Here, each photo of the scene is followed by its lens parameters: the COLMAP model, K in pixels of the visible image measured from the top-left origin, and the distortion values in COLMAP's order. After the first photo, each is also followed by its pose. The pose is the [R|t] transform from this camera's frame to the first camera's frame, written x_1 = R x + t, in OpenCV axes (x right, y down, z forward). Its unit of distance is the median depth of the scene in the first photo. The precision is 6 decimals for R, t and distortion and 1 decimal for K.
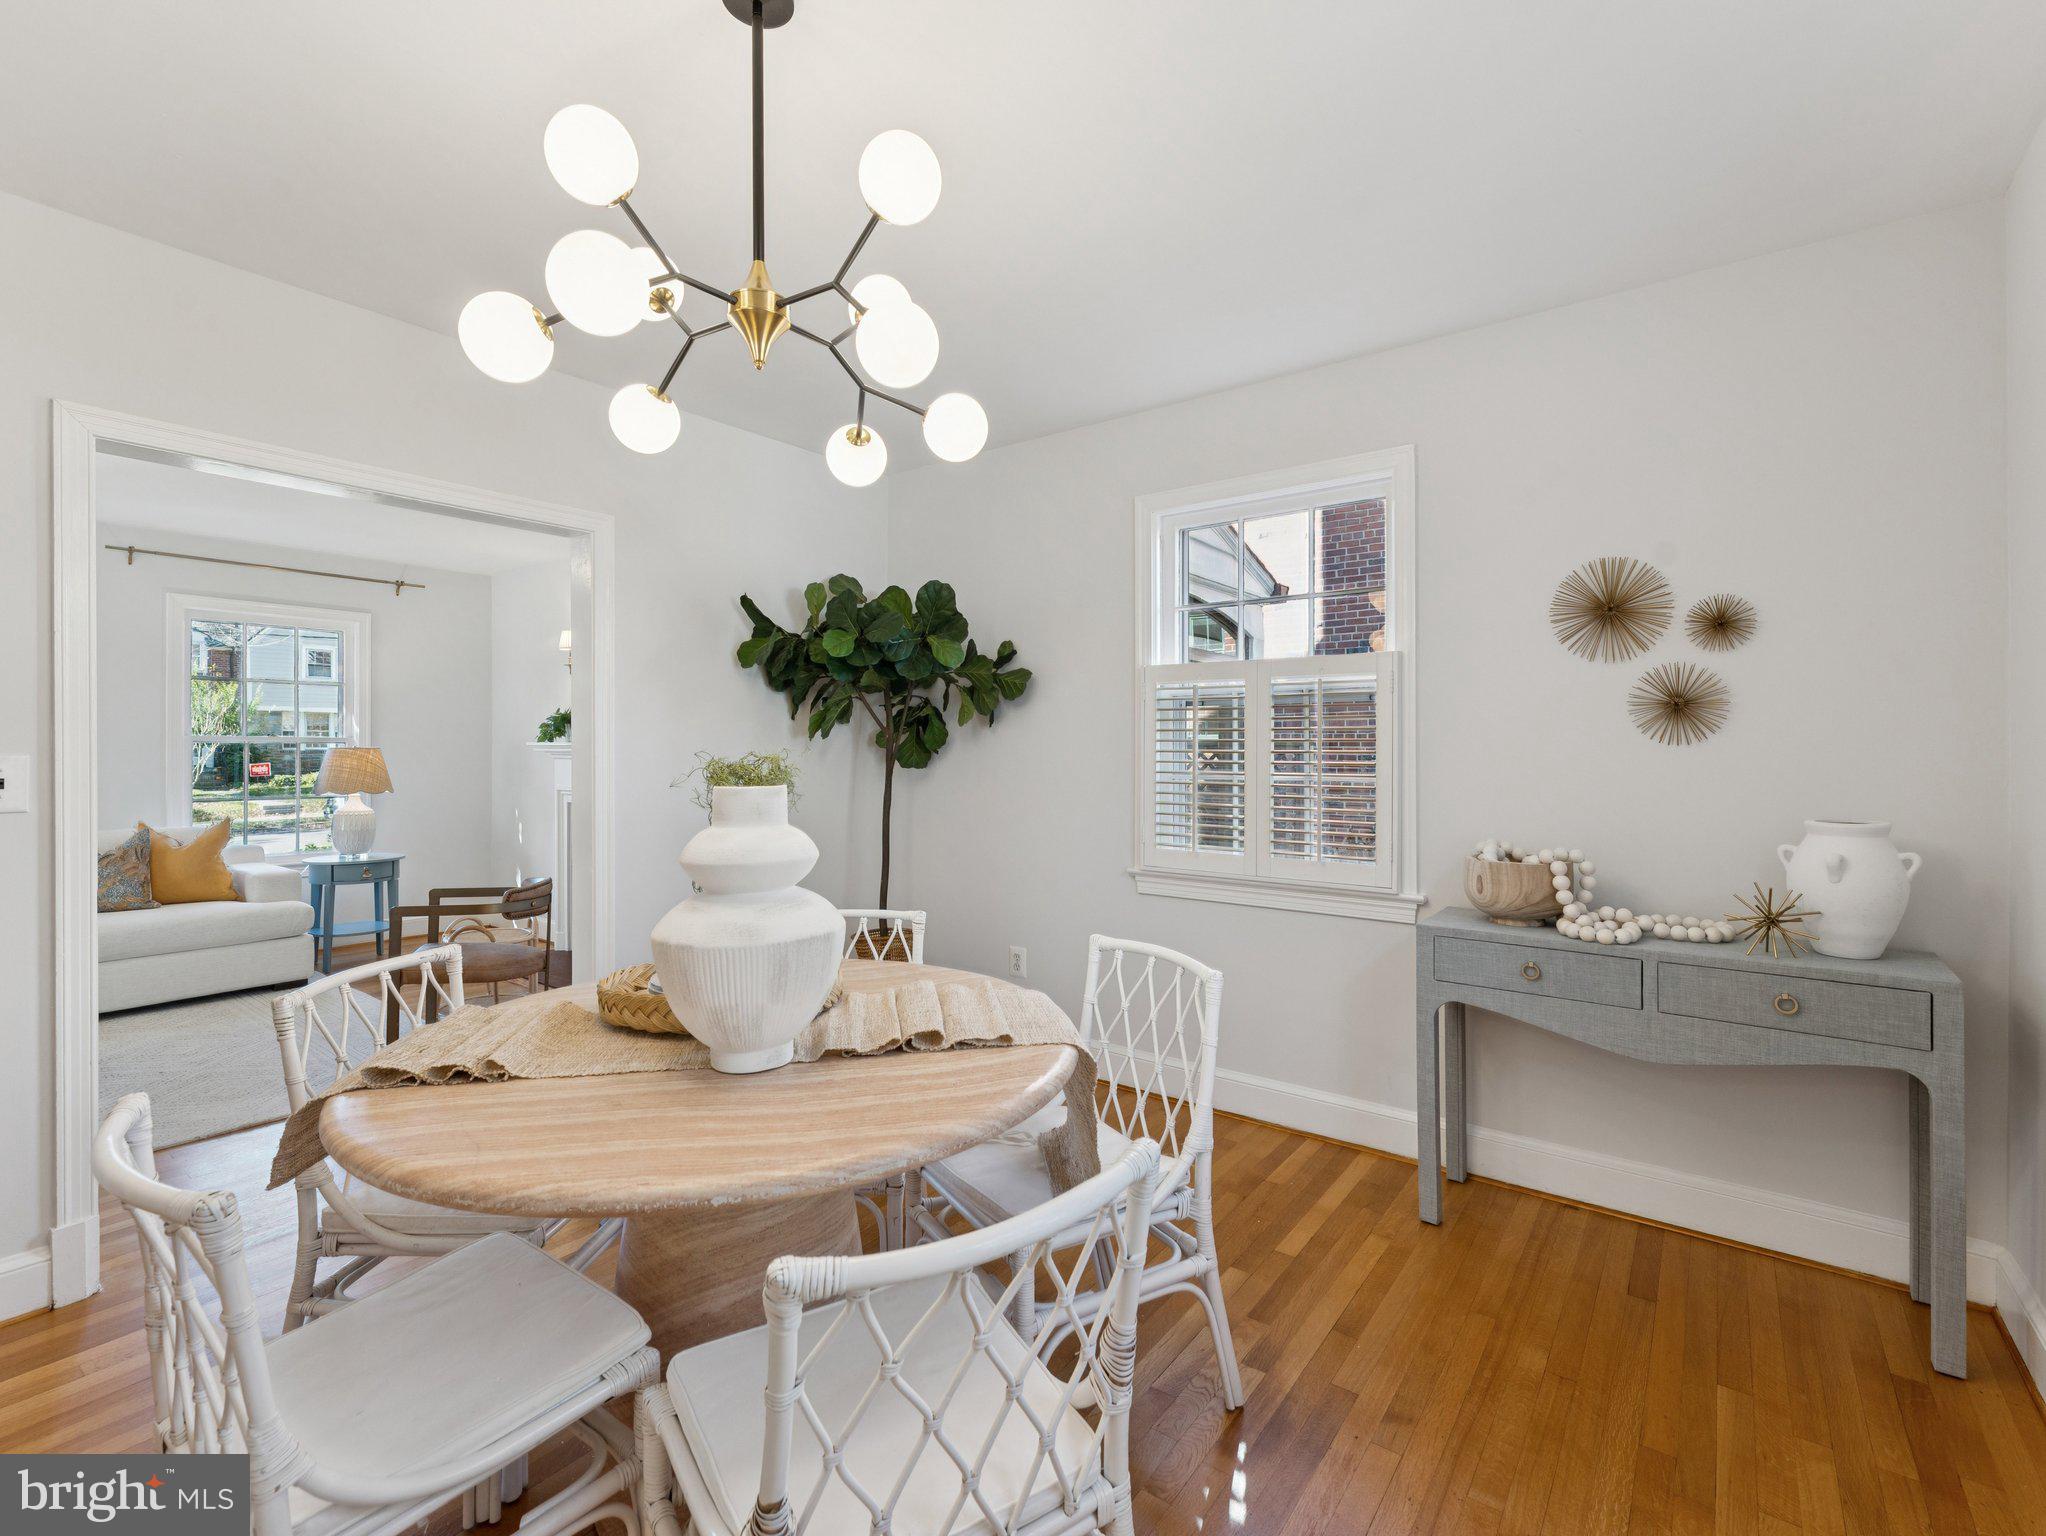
lens RADIAL K [[937.4, 0, 1018.4], [0, 937.4, 760.4], [0, 0, 1]] dist [0.000097, -0.000047]
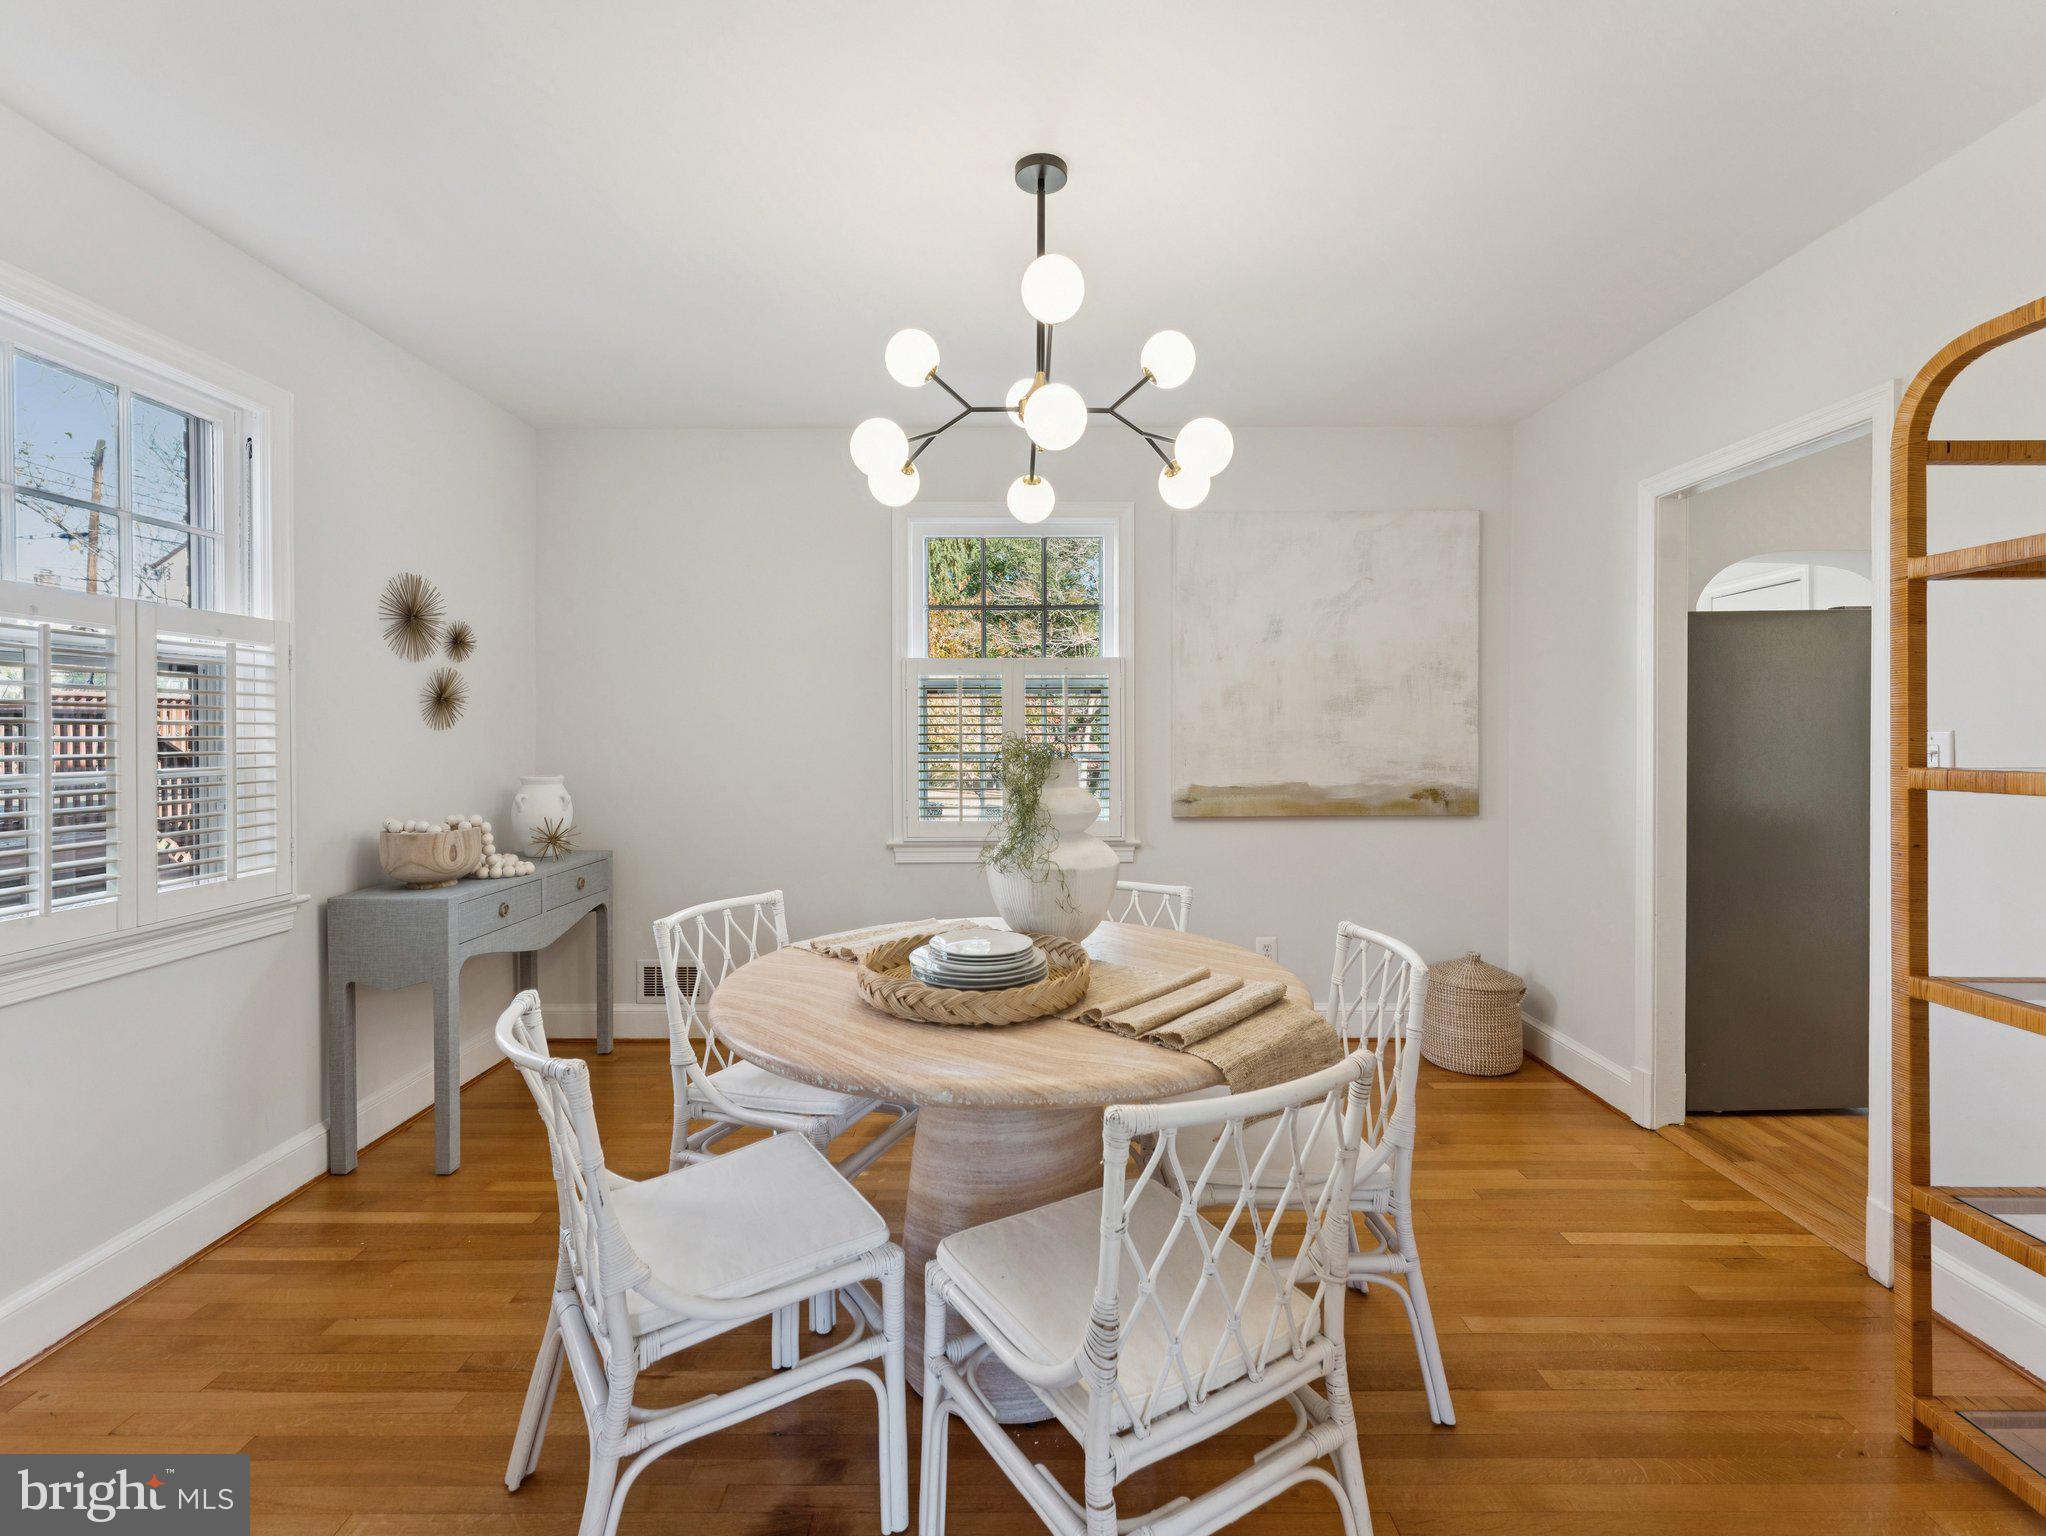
lens RADIAL K [[937.4, 0, 1005.5], [0, 937.4, 735.7], [0, 0, 1]] dist [0.000097, -0.000047]
pose [[-0.584116, -0.009064, 0.811620, -0.801562], [0.006768, 0.999848, 0.016037, -0.022595], [-0.811642, 0.014861, -0.583966, 1.088944]]
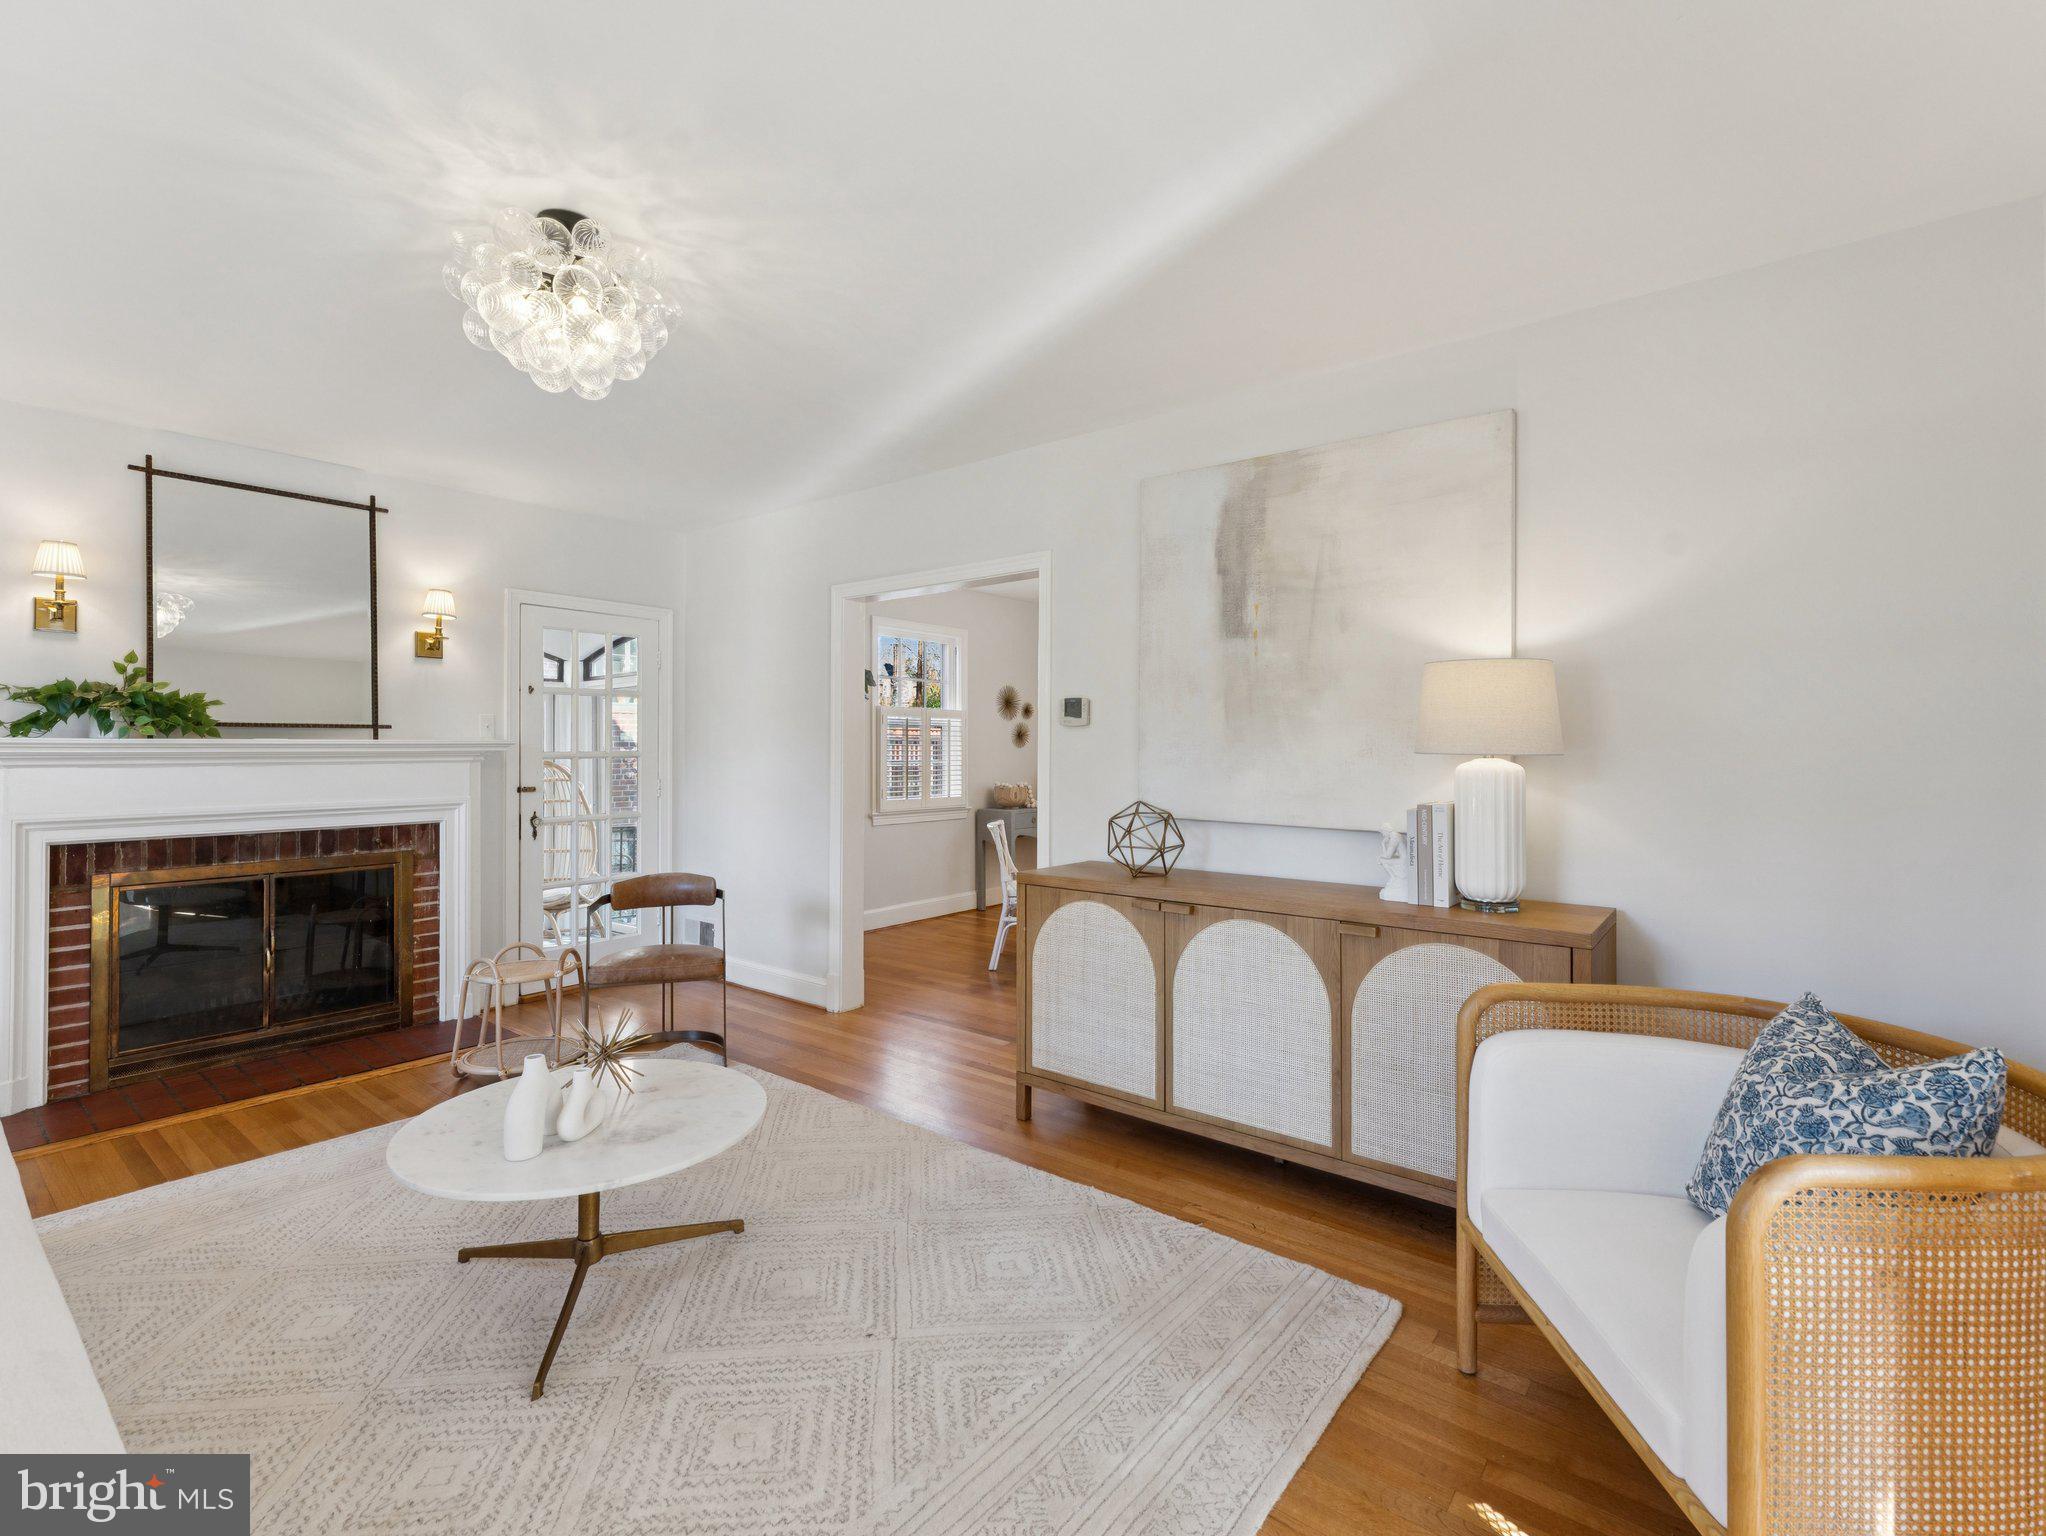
lens RADIAL K [[937.4, 0, 1023.2], [0, 937.4, 755.2], [0, 0, 1]] dist [0.000097, -0.000047]
pose [[0.028072, -0.007372, 0.999579, -2.387055], [0.011649, 0.999907, 0.007048, -0.014391], [-0.999538, 0.011447, 0.028156, 0.870307]]
